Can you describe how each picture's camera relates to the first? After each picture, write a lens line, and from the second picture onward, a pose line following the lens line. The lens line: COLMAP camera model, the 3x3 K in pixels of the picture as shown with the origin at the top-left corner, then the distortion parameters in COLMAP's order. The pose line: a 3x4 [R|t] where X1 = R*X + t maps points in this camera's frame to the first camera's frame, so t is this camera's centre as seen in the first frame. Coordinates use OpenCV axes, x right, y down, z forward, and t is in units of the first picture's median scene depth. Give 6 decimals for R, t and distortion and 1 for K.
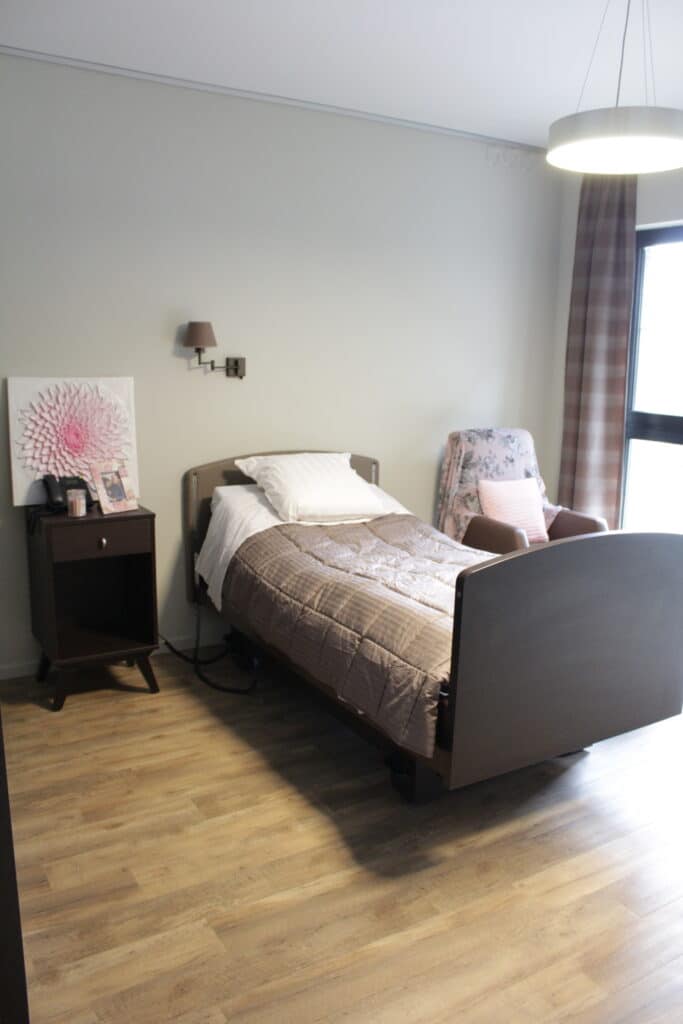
lens RADIAL K [[845.7, 0, 350.0], [0, 845.7, 510.4], [0, 0, 1]] dist [-0.131688, 0.058524]
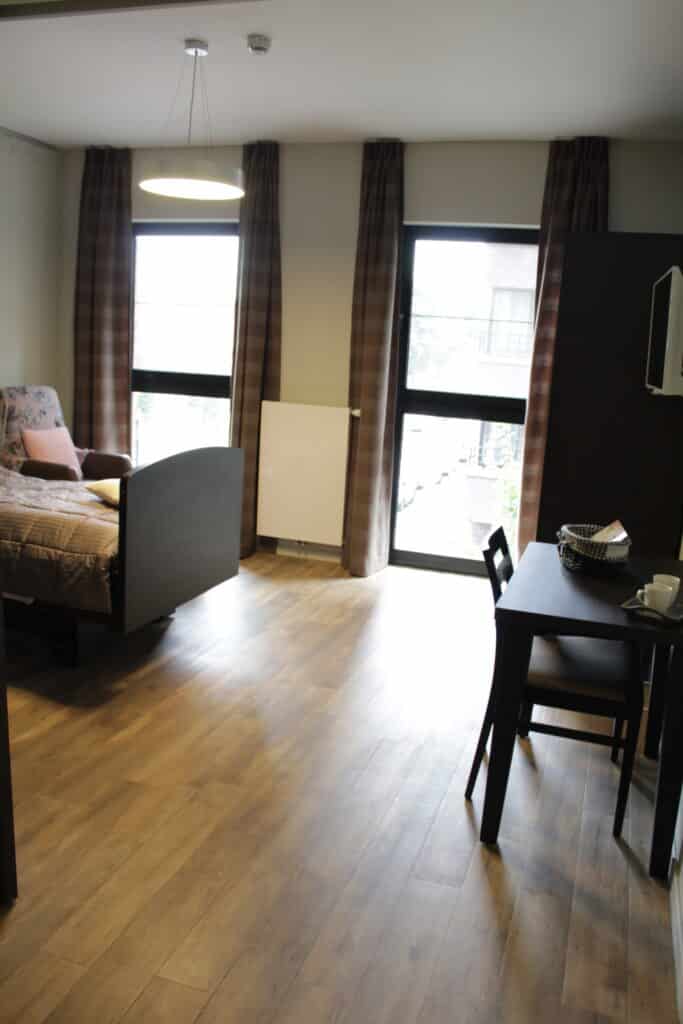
lens RADIAL K [[845.7, 0, 347.5], [0, 845.7, 509.9], [0, 0, 1]] dist [-0.131688, 0.058524]
pose [[0.762700, -0.102771, 0.638535, -0.245794], [0.079880, 0.994704, 0.064683, 0.035366], [-0.641800, 0.001673, 0.766870, -0.163538]]
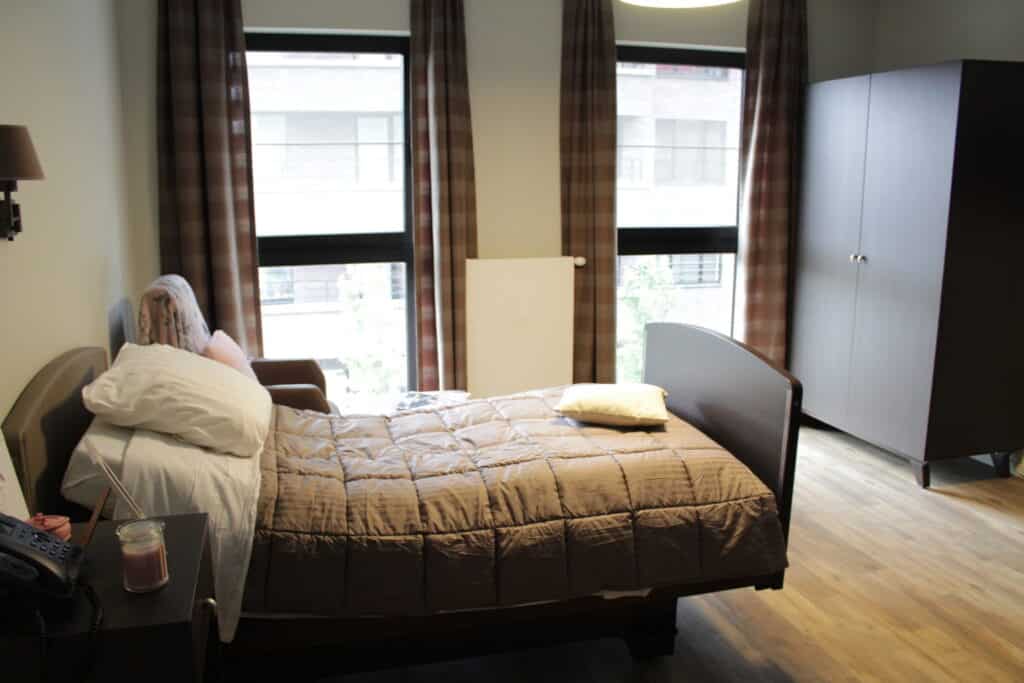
lens RADIAL K [[845.7, 0, 506.5], [0, 845.7, 342.7], [0, 0, 1]] dist [-0.131688, 0.058524]
pose [[0.279230, -0.208651, 0.937281, -0.470097], [0.190298, 0.968770, 0.158968, -0.104874], [-0.941179, 0.133974, 0.310216, 0.507559]]
